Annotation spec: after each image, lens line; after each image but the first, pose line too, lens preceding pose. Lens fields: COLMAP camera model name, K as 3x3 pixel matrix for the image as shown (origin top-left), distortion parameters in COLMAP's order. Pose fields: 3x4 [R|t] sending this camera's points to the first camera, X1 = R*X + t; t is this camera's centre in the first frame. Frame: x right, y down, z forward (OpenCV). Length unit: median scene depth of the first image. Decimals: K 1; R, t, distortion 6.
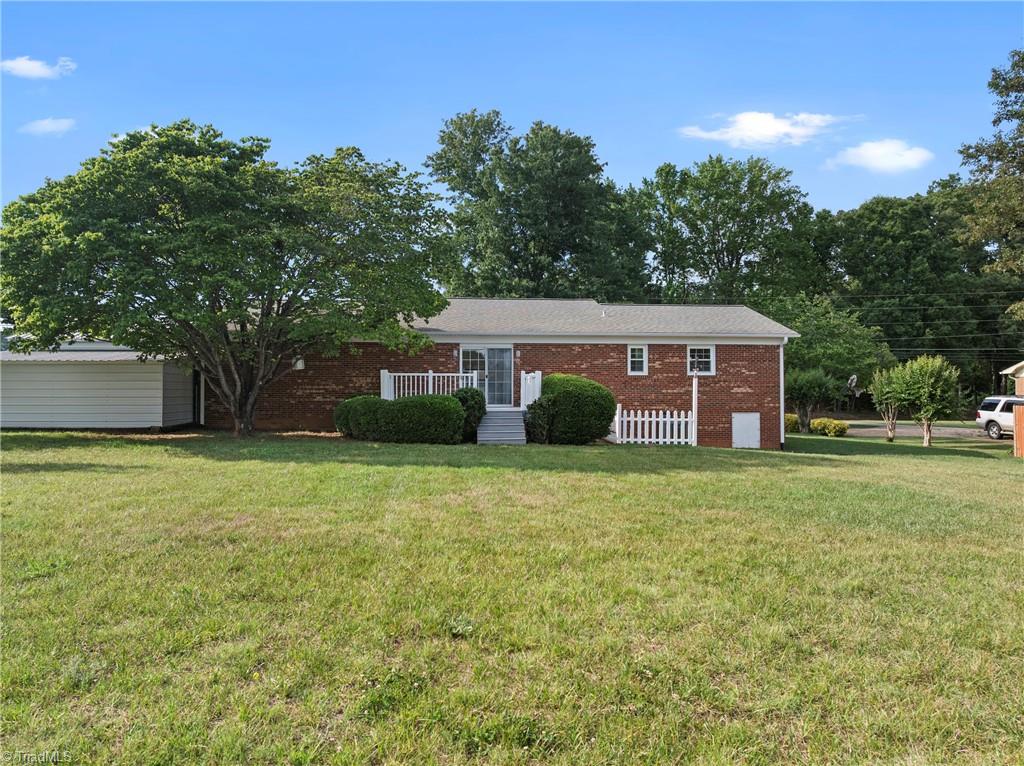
lens RADIAL K [[710.1, 0, 516.9], [0, 710.1, 383.5], [0, 0, 1]] dist [-0.023441, -0.005134]
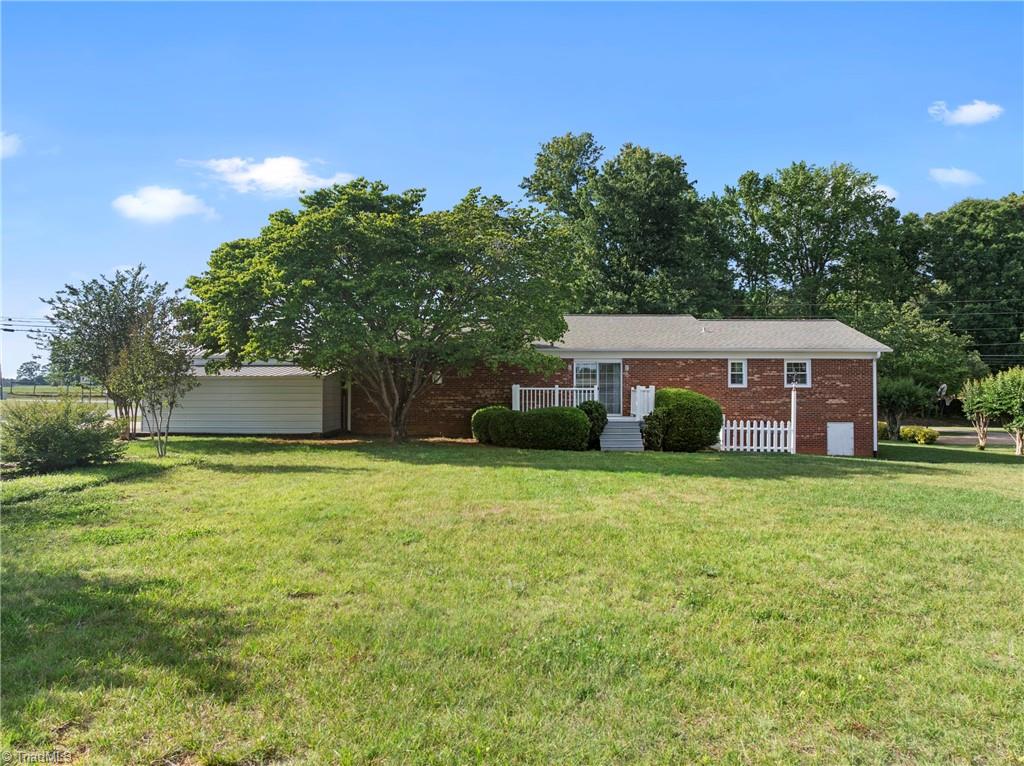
lens RADIAL K [[712.5, 0, 511.6], [0, 712.5, 385.0], [0, 0, 1]] dist [-0.058780, 0.039178]
pose [[0.994496, 0.000139, -0.104777, -0.060033], [-0.000164, 1.000000, -0.000229, -0.015122], [0.104777, 0.000245, 0.994496, -0.113815]]
